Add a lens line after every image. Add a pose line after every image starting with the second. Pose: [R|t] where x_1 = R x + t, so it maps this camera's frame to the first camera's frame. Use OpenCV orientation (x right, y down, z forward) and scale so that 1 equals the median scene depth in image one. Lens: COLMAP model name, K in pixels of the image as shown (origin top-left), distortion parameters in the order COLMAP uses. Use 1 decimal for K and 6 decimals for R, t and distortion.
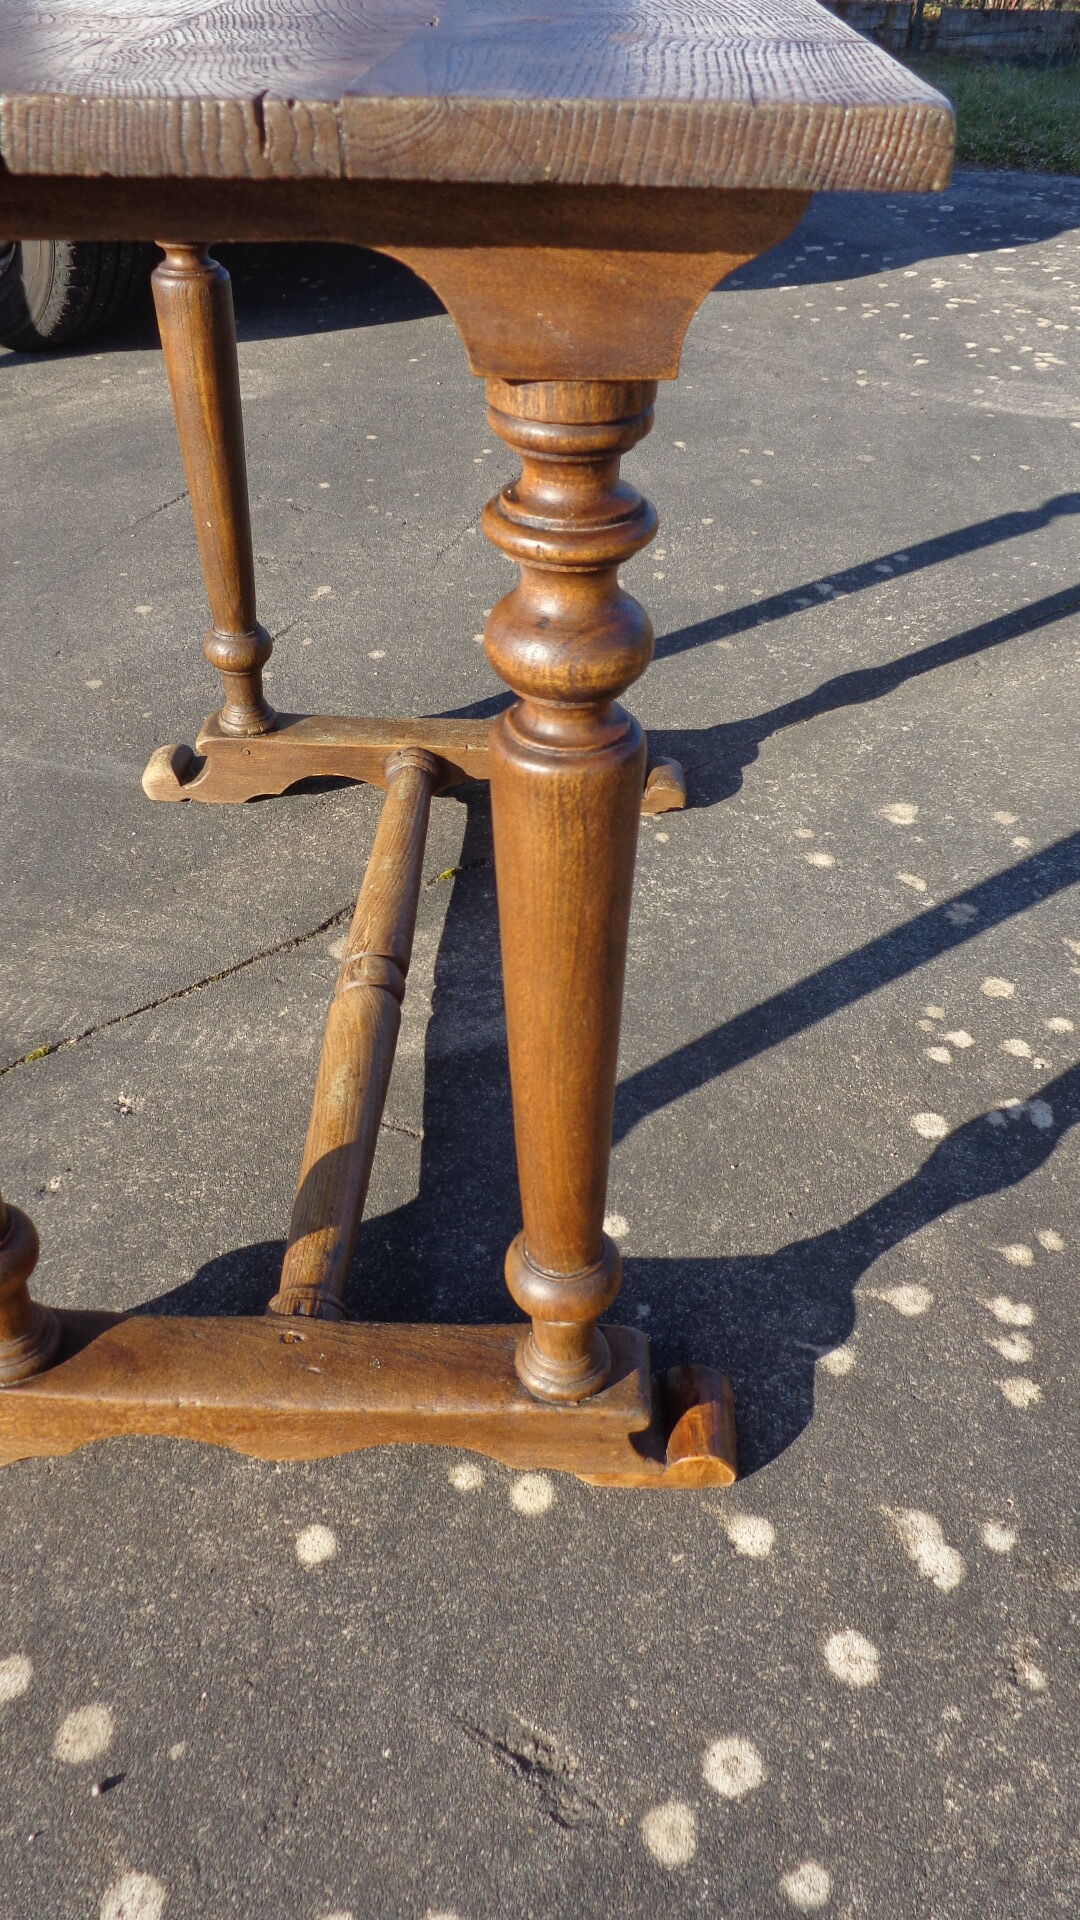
lens RADIAL K [[1431.4, 0, 540.3], [0, 1431.4, 959.7], [0, 0, 1]] dist [-0.004474, -0.000731]
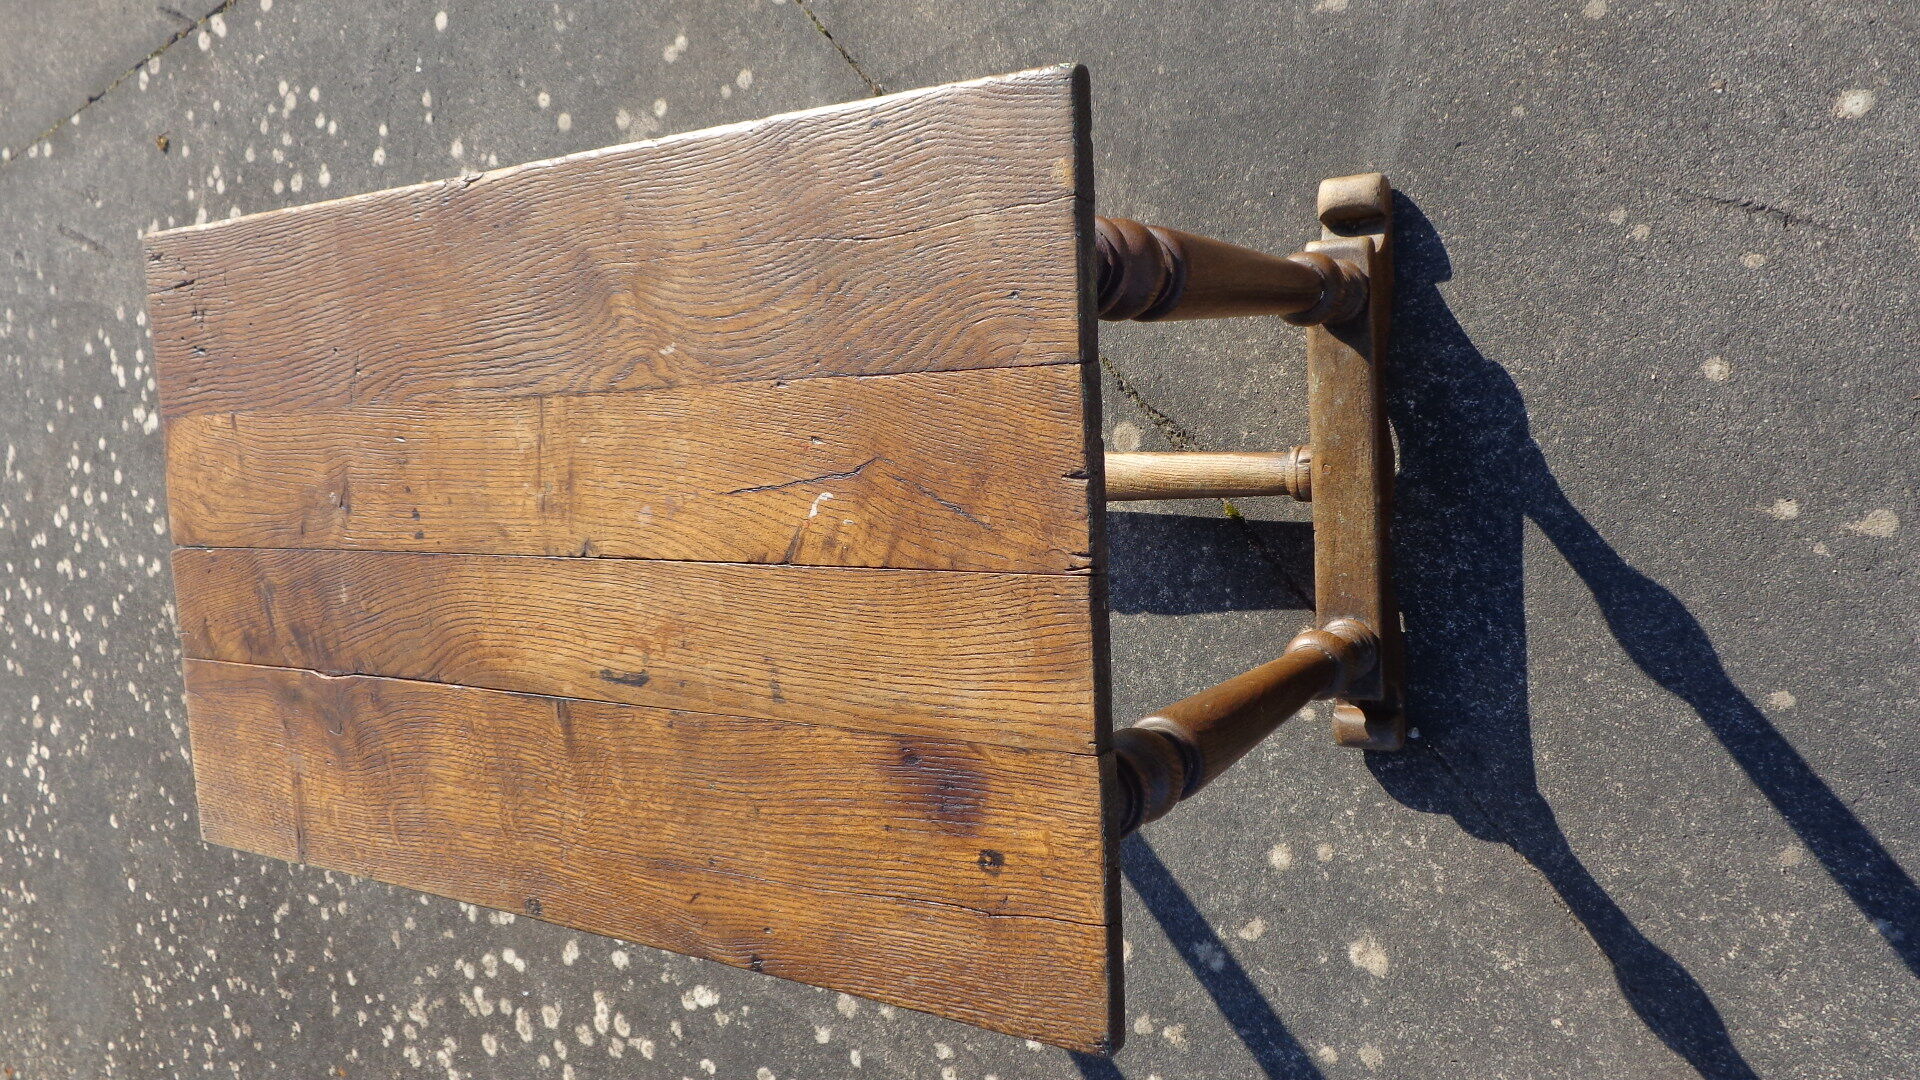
lens RADIAL K [[1431.4, 0, 952.6], [0, 1431.4, 547.0], [0, 0, 1]] dist [-0.004474, -0.000731]
pose [[0.073621, 0.994543, 0.073923, -0.175917], [-0.100119, -0.066379, 0.992759, -1.462503], [0.992248, -0.080489, 0.094686, 0.905664]]
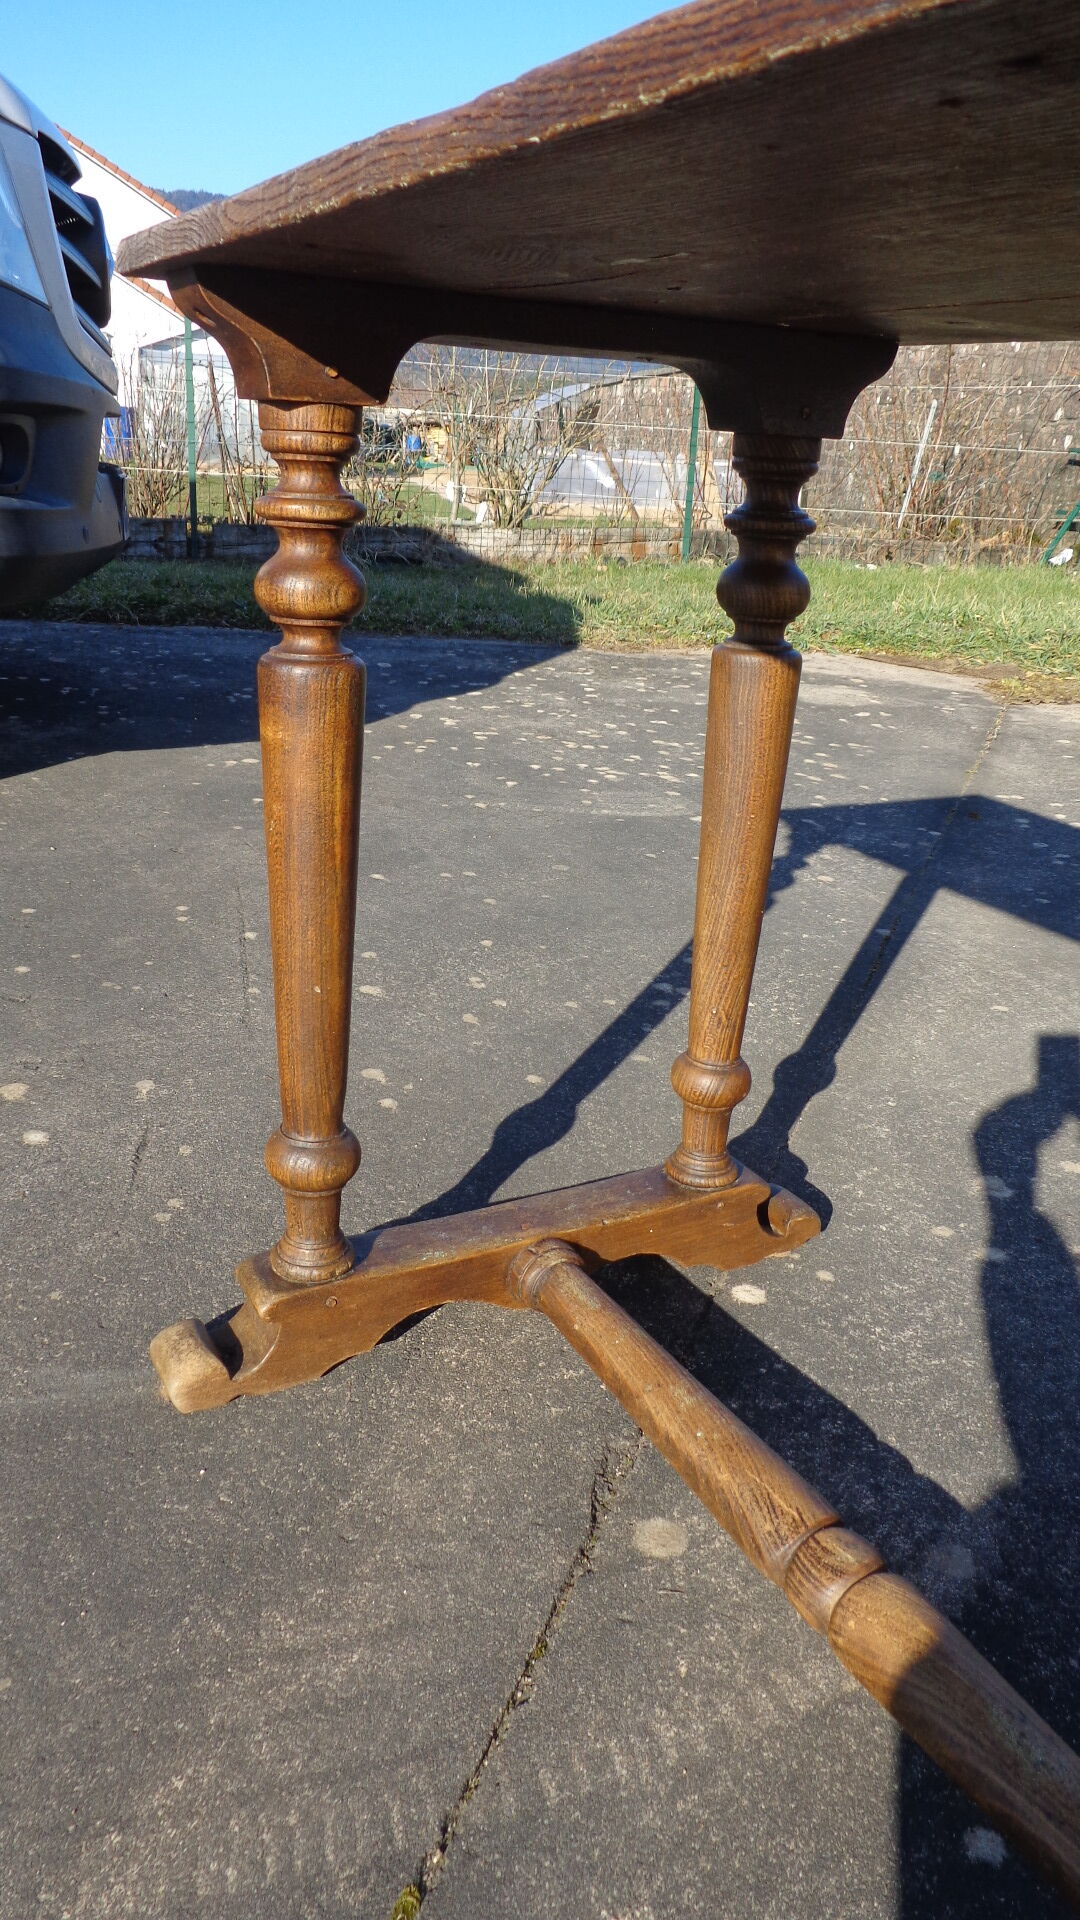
lens RADIAL K [[1431.4, 0, 534.1], [0, 1431.4, 967.1], [0, 0, 1]] dist [-0.004474, -0.000731]
pose [[0.863115, -0.141192, 0.484868, -0.592438], [0.279247, 0.933418, -0.225280, -0.154637], [-0.420777, 0.329841, 0.845075, 0.436617]]
